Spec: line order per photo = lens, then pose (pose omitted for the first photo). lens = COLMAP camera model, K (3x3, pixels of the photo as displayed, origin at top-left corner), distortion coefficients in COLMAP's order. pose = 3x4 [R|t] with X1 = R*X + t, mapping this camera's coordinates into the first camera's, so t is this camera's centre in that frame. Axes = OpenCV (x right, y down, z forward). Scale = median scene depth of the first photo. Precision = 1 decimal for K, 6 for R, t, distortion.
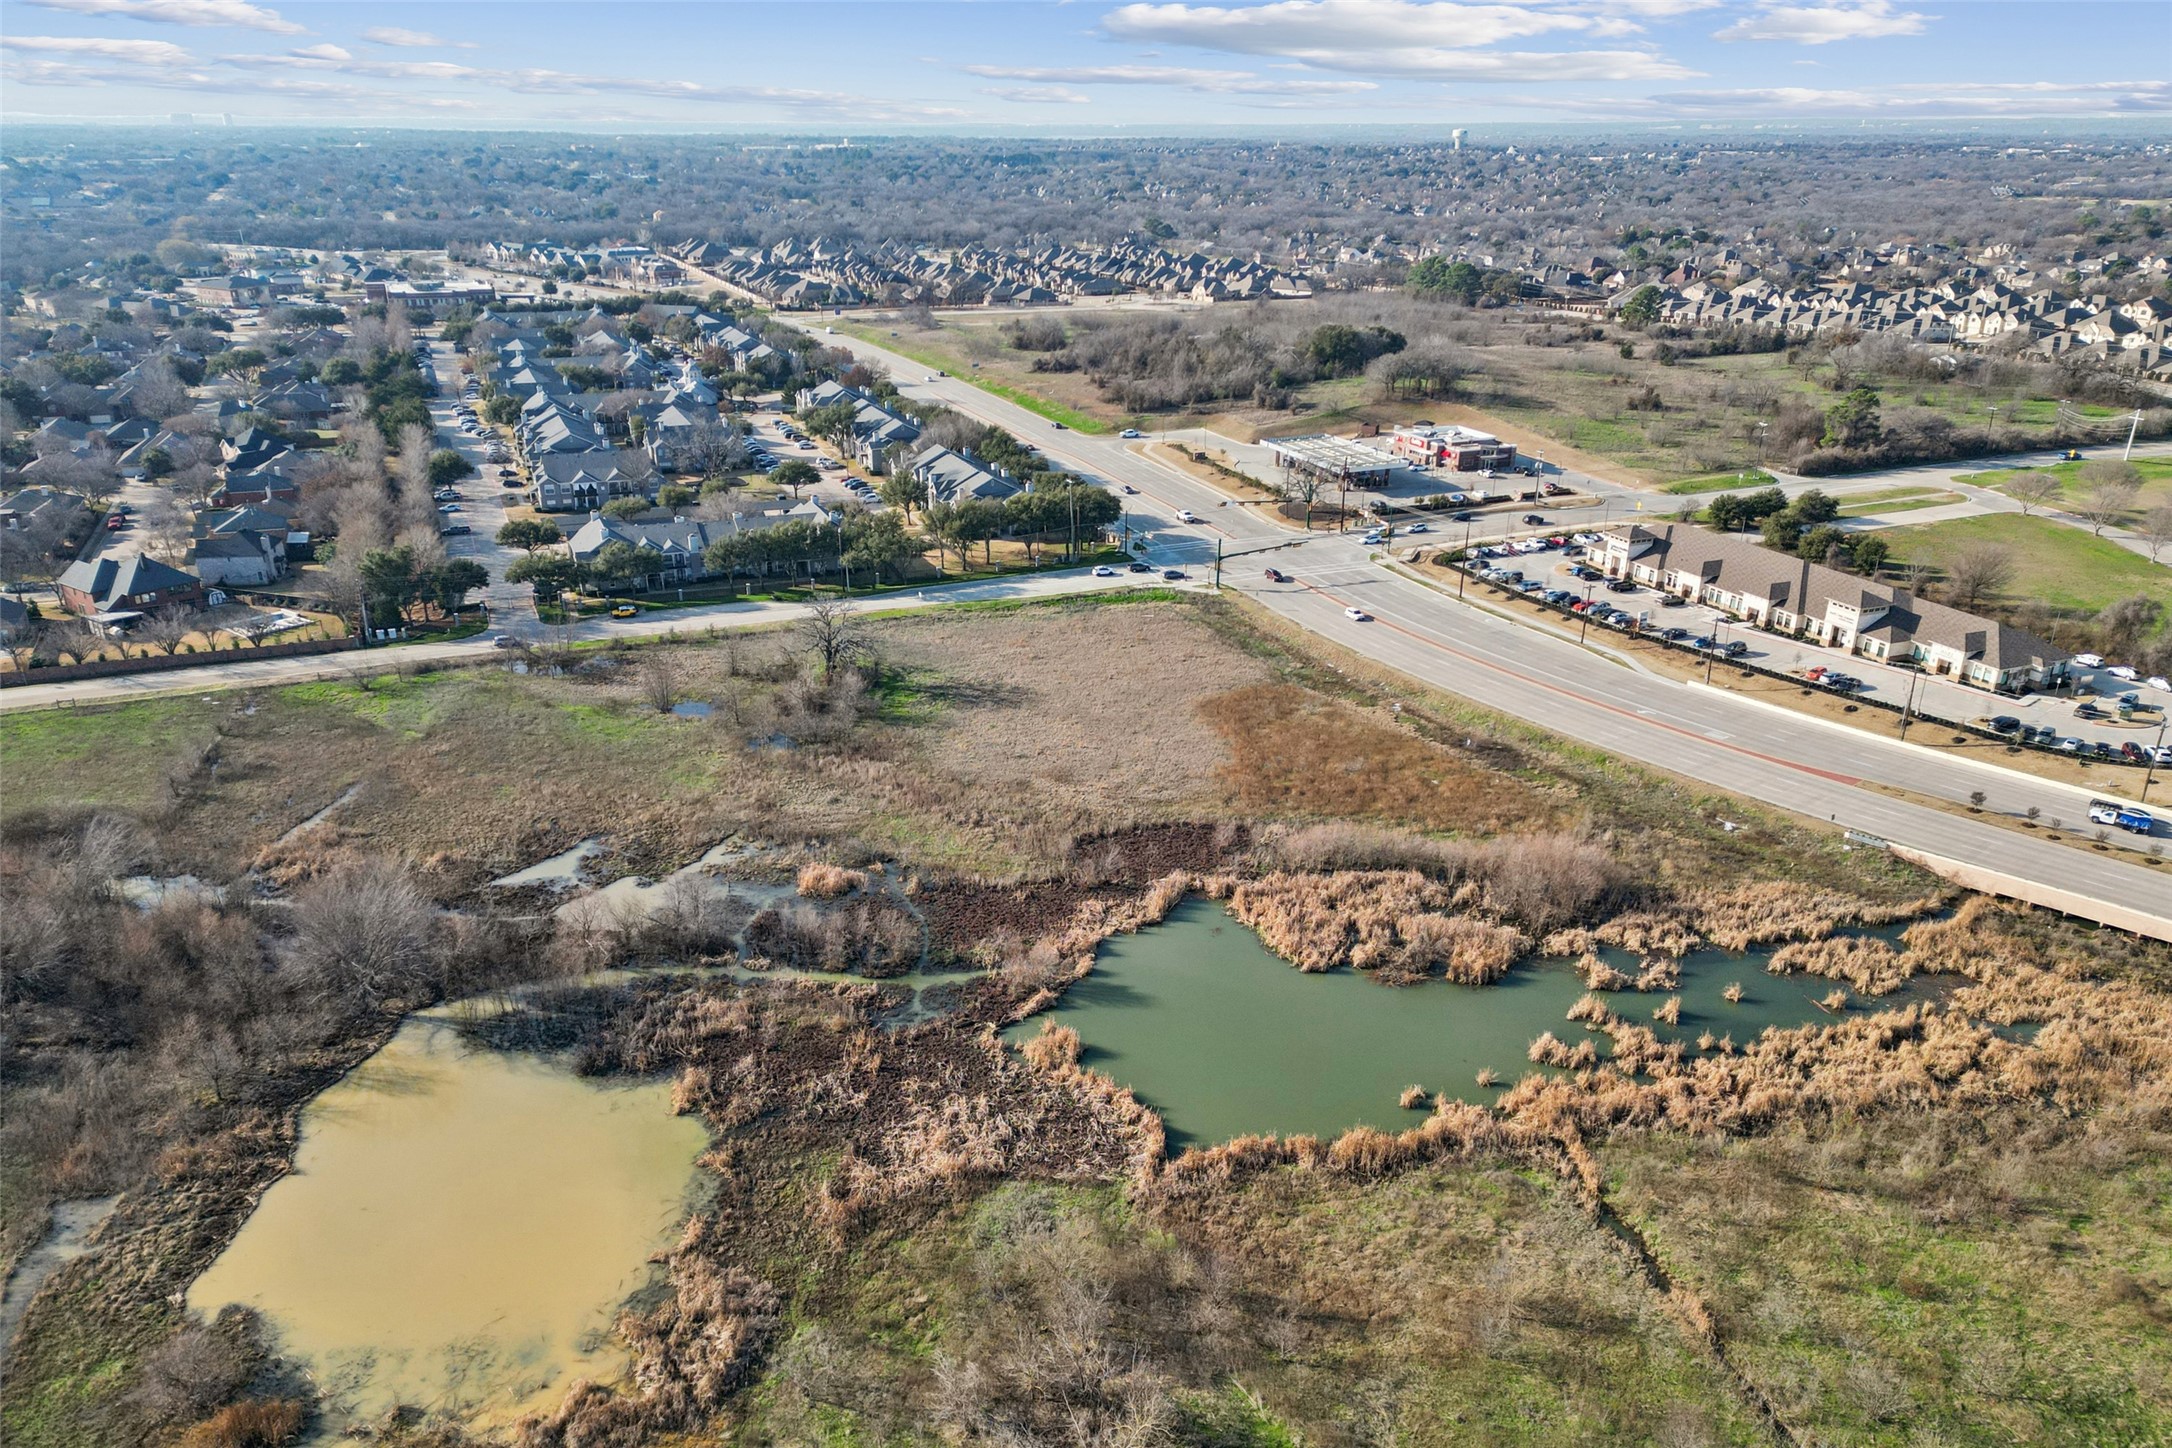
lens RADIAL K [[1561.2, 0, 1084.0], [0, 1561.2, 799.6], [0, 0, 1]] dist [0.137043, -0.188150]
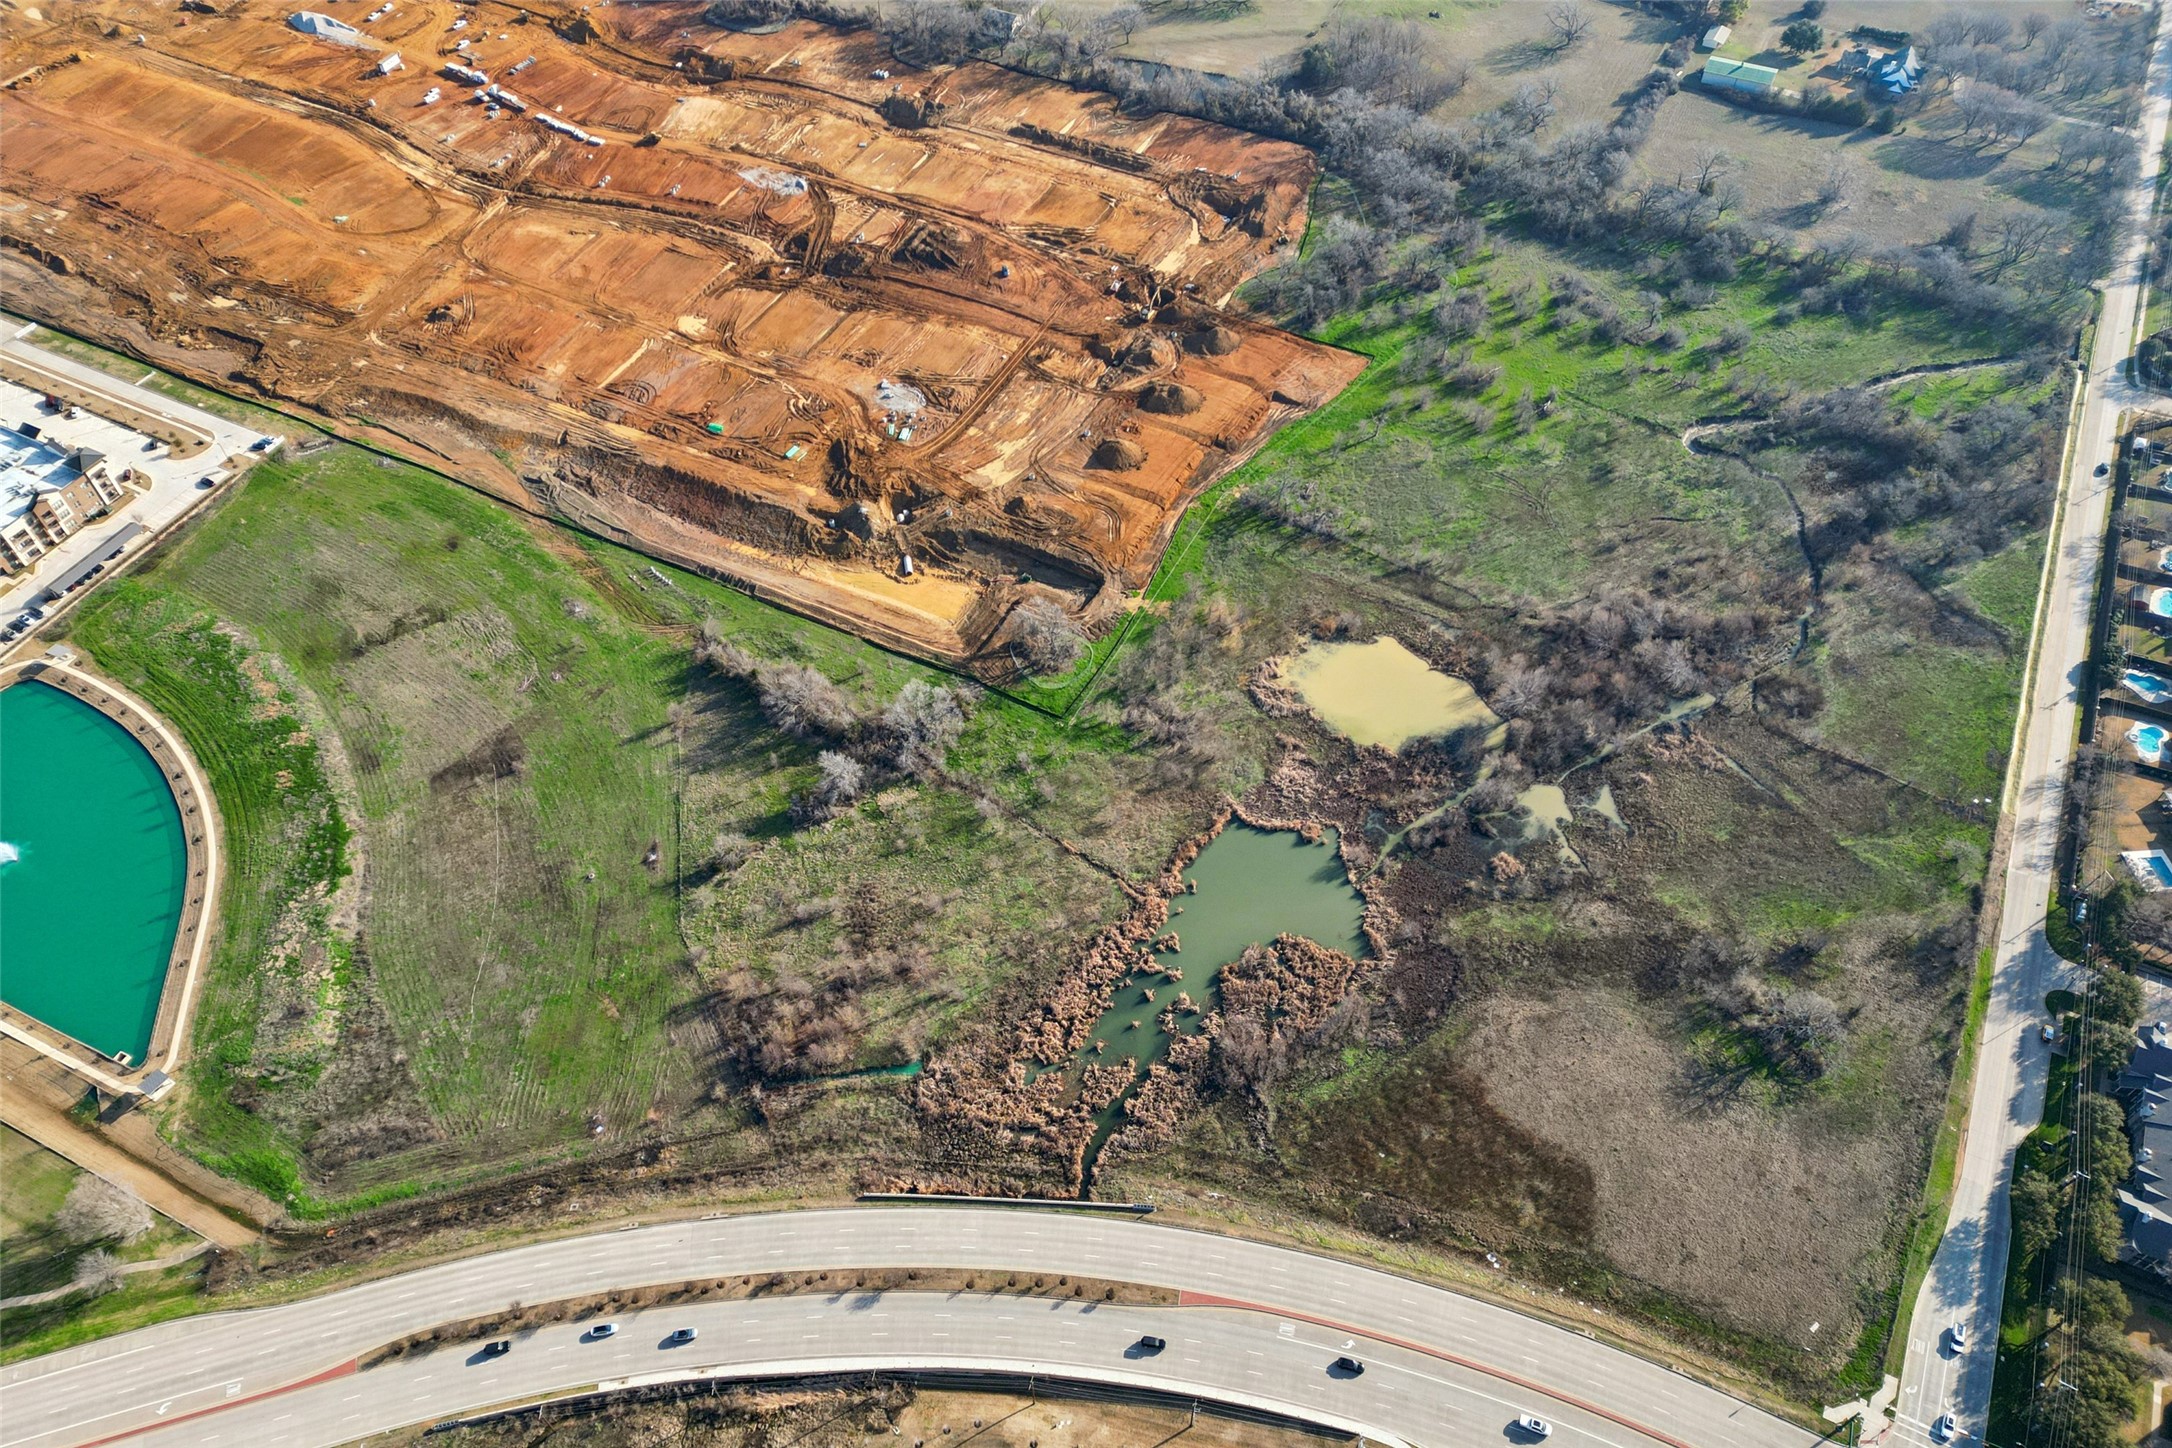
lens RADIAL K [[1561.2, 0, 1084.0], [0, 1561.2, 799.6], [0, 0, 1]] dist [0.137043, -0.188150]
pose [[-0.754079, 0.513718, -0.409218, 0.859048], [-0.254623, 0.345673, 0.903148, -1.391193], [0.605419, 0.785241, -0.129861, 0.717062]]
